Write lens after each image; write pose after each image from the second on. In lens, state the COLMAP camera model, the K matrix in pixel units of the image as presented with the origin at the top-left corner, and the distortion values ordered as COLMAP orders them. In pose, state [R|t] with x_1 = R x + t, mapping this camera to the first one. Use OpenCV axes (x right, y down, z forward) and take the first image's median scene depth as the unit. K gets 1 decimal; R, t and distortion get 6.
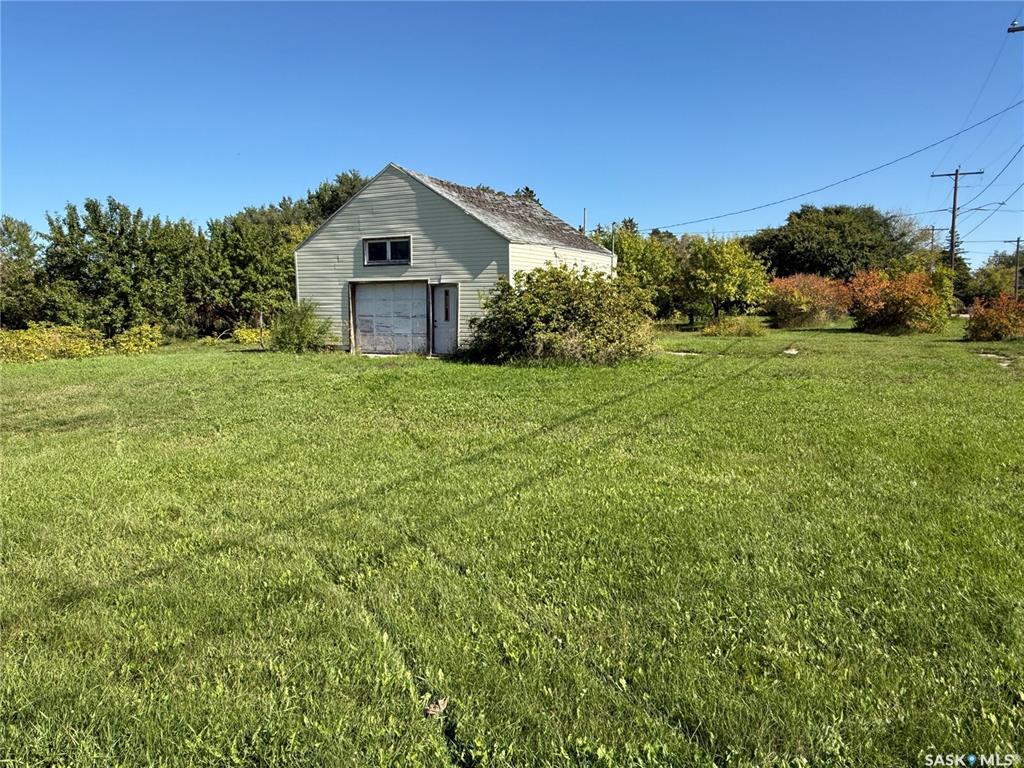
lens RADIAL K [[694.5, 0, 512.0], [0, 694.5, 384.0], [0, 0, 1]] dist [0.002257, 0.001698]
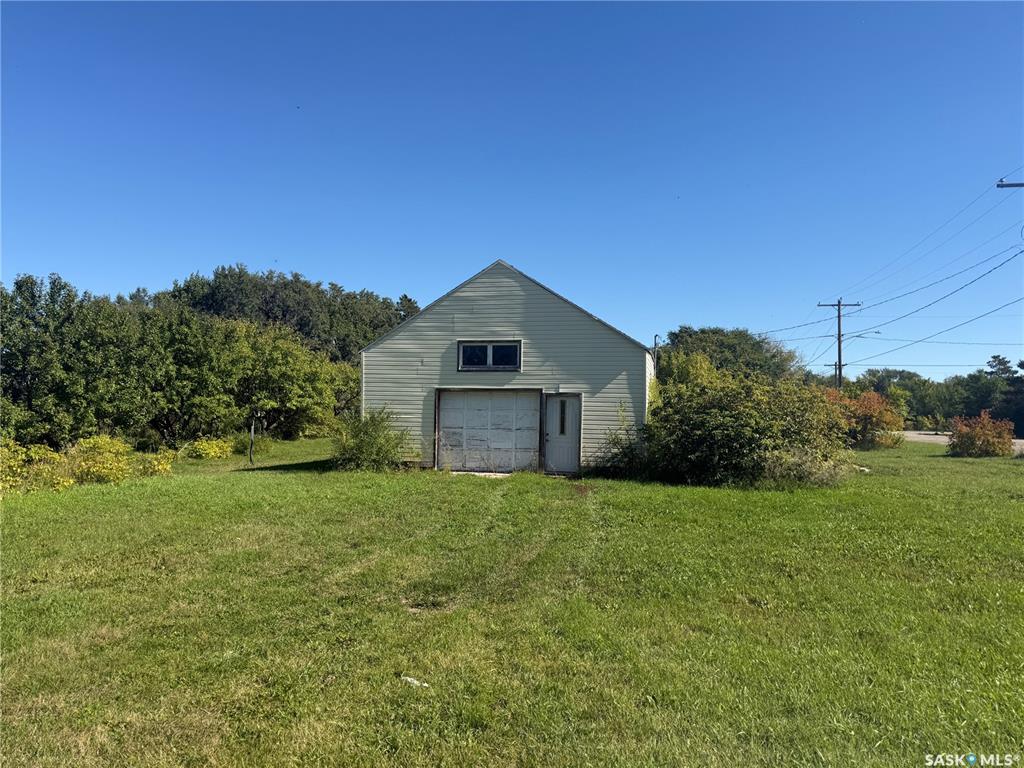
lens RADIAL K [[705.7, 0, 512.0], [0, 705.7, 384.0], [0, 0, 1]] dist [0.078141, -0.076145]
pose [[0.966487, 0.026085, 0.255386, -0.366416], [0.013896, 0.988050, -0.153506, -0.015153], [-0.256338, 0.151911, 0.954575, 0.128088]]
